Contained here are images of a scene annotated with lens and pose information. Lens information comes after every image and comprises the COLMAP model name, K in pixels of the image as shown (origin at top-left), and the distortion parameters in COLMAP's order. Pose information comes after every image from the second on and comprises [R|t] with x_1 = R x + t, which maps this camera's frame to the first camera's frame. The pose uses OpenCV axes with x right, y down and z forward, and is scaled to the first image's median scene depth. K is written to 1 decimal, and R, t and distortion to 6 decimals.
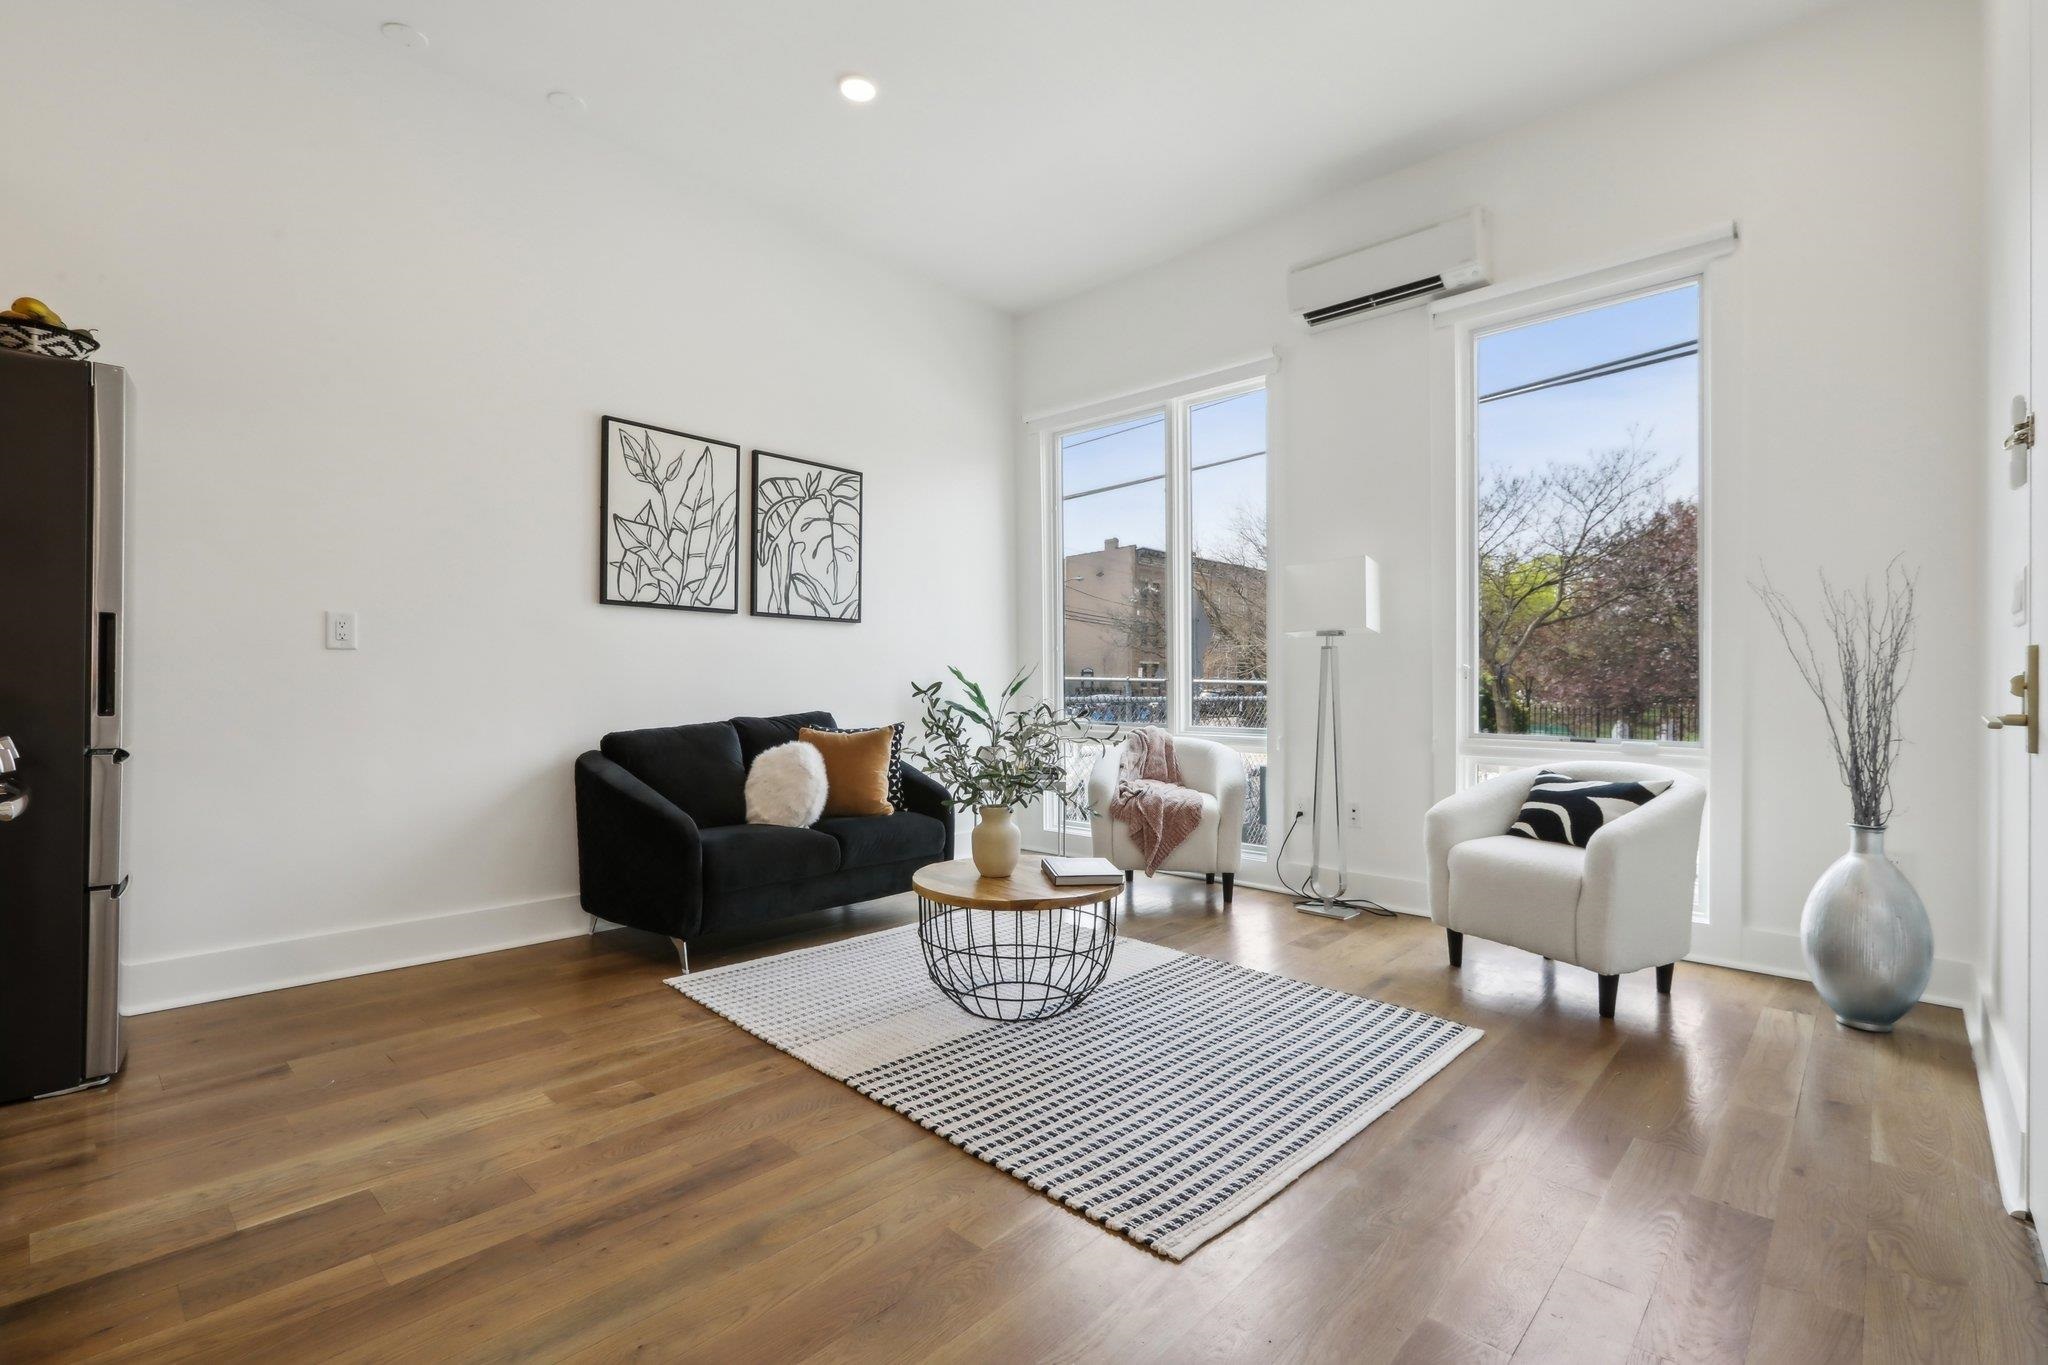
lens RADIAL K [[930.0, 0, 1022.6], [0, 930.0, 687.1], [0, 0, 1]] dist [-0.001988, 0.004246]
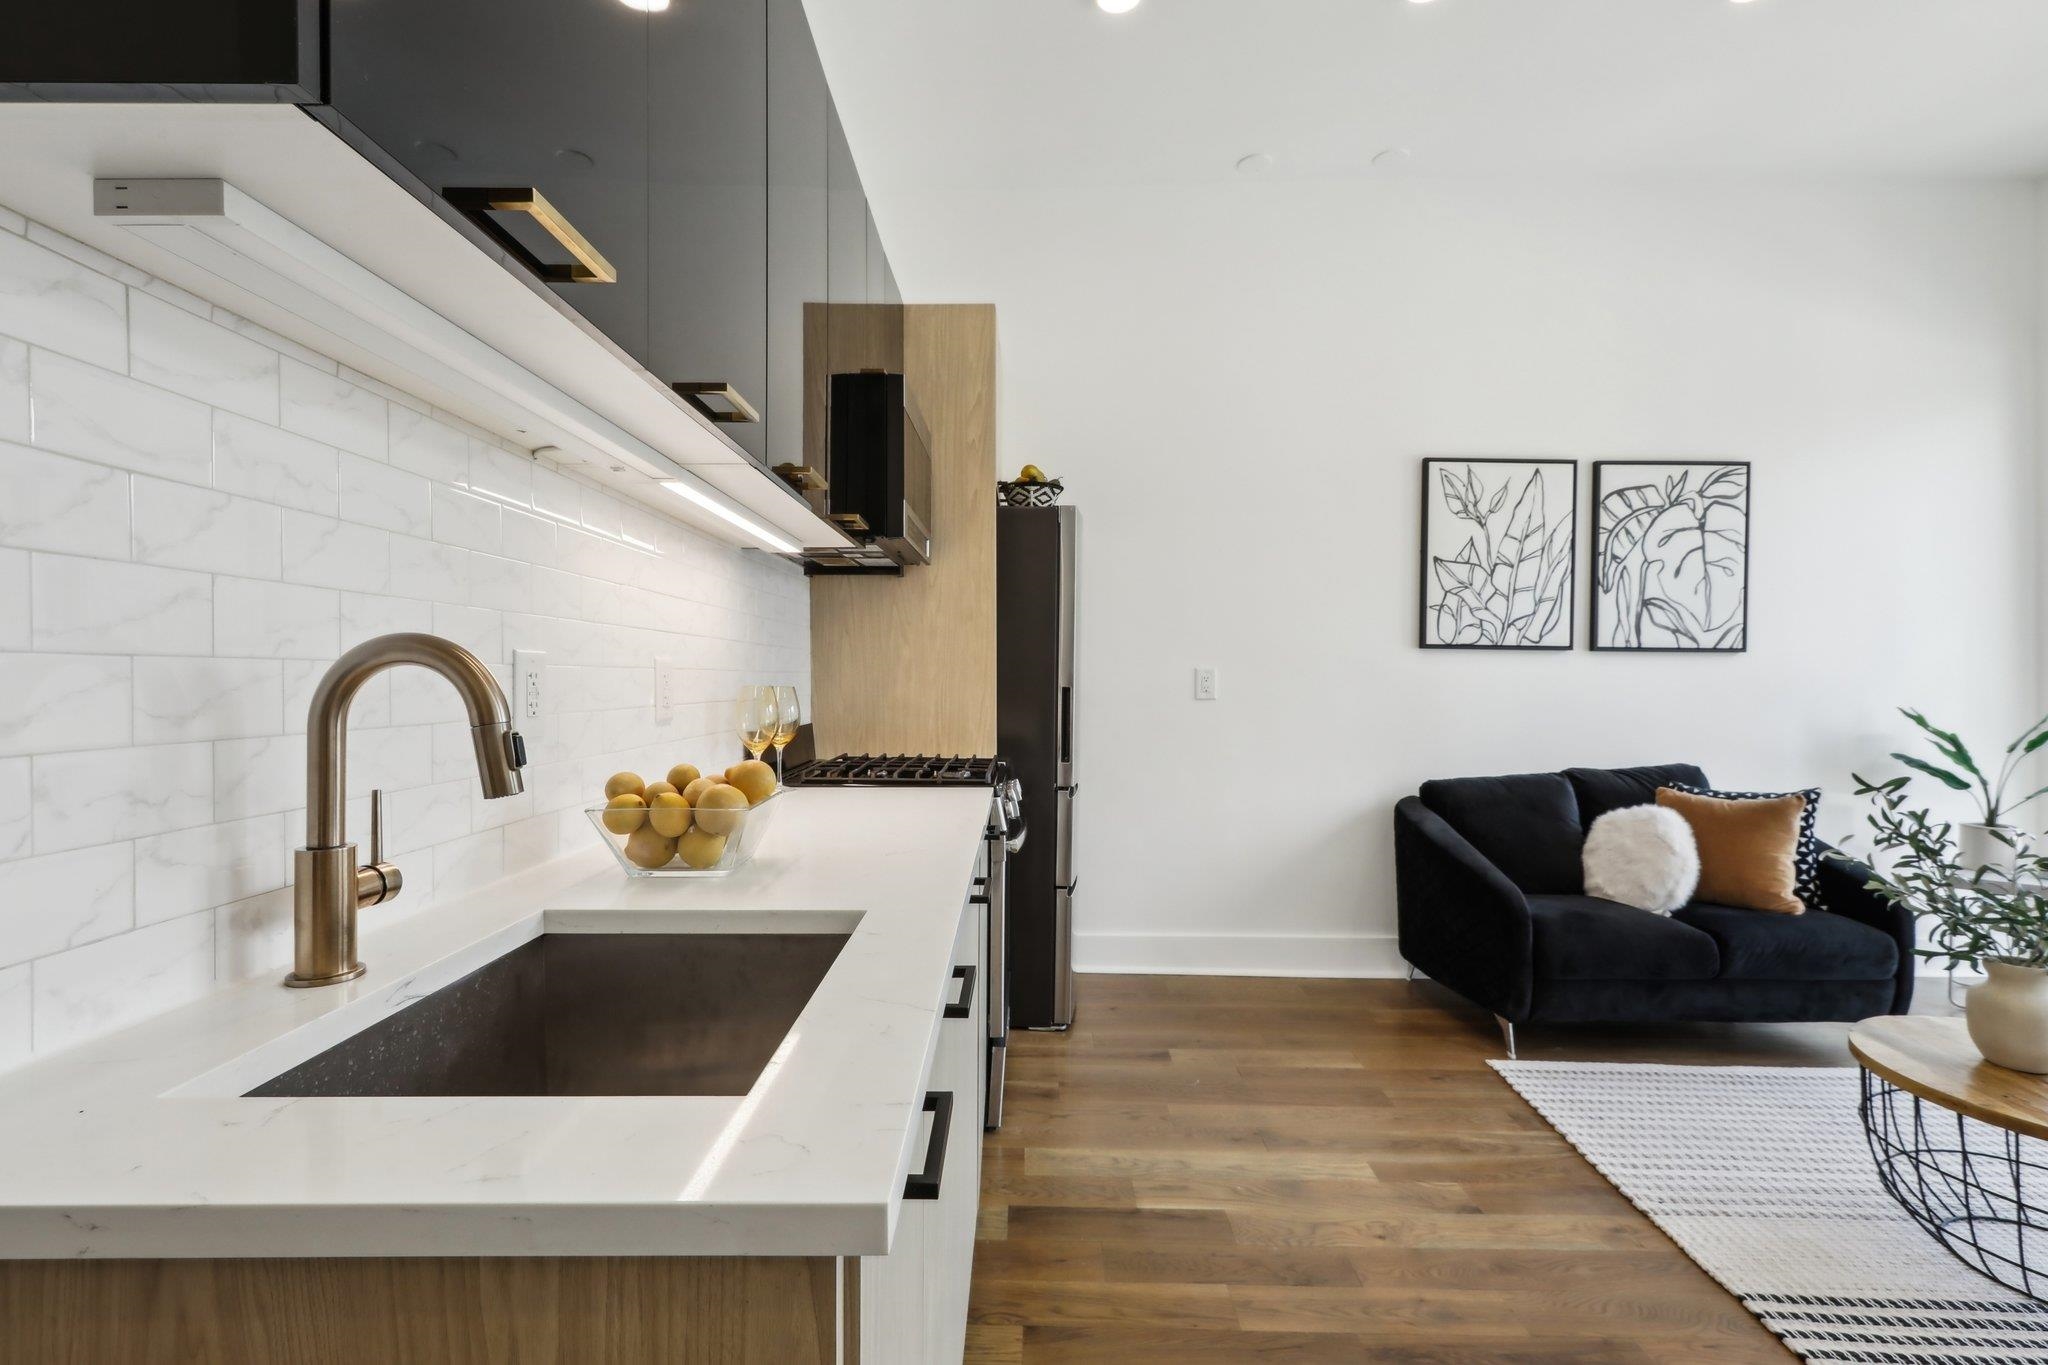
lens RADIAL K [[913.8, 0, 1024.5], [0, 913.8, 682.6], [0, 0, 1]] dist [0.002003, 0.001236]
pose [[0.677680, 0.004759, -0.735341, -0.022180], [-0.003343, 0.999989, 0.003392, -0.054758], [0.735349, 0.000160, 0.677688, 0.027574]]
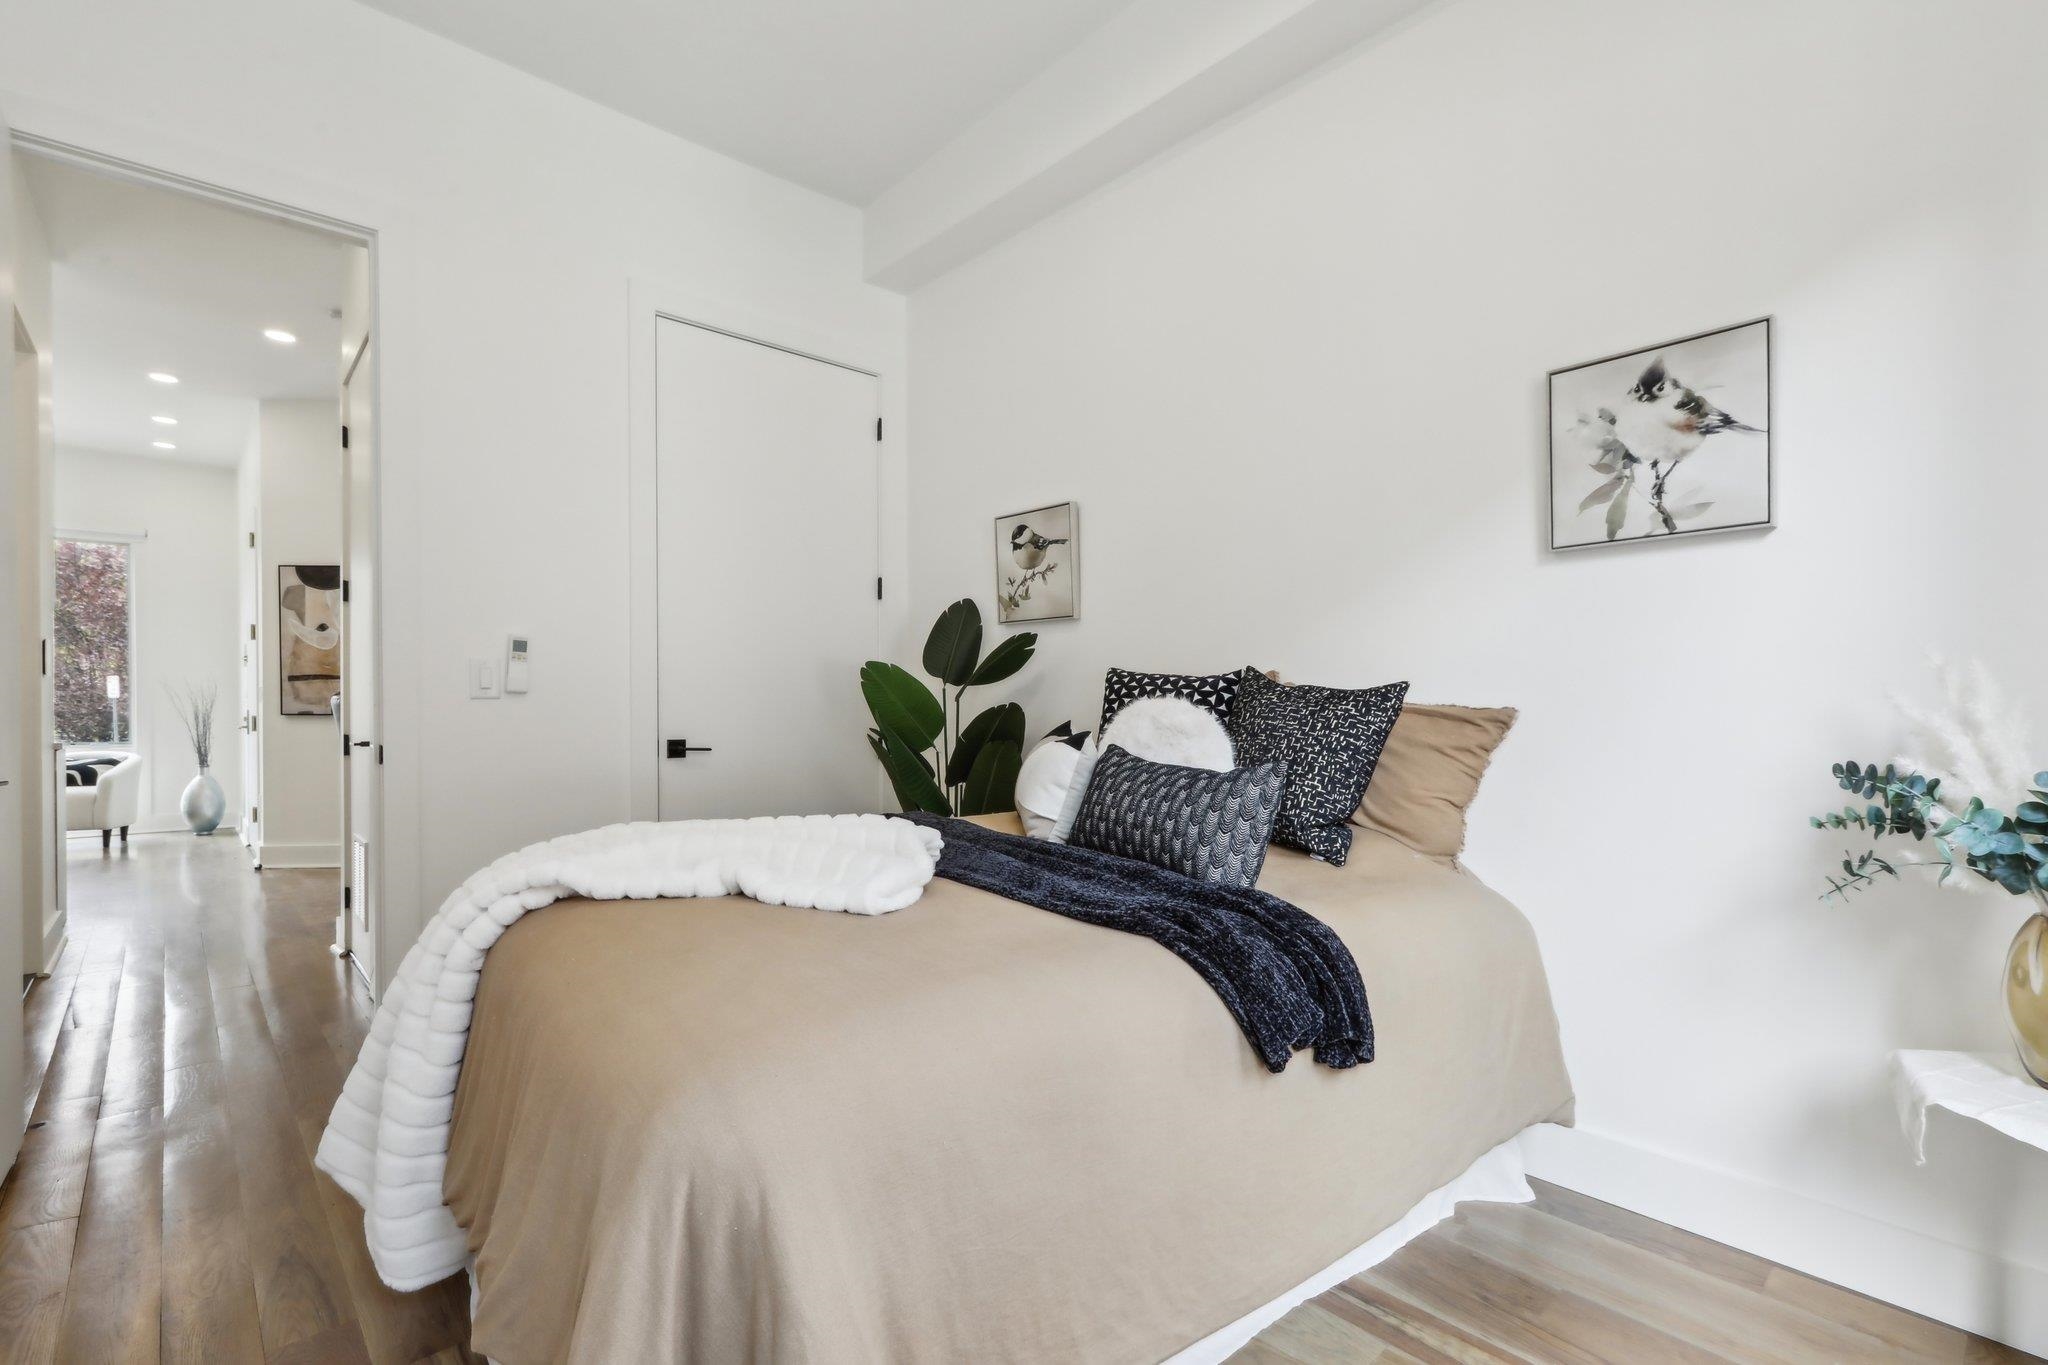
lens RADIAL K [[944.7, 0, 1019.7], [0, 944.7, 690.5], [0, 0, 1]] dist [0.000166, 0.000301]
pose [[0.092775, 0.005583, 0.995671, -1.240024], [0.006283, 0.999961, -0.006193, -0.033690], [-0.995667, 0.006830, 0.092736, -1.250863]]
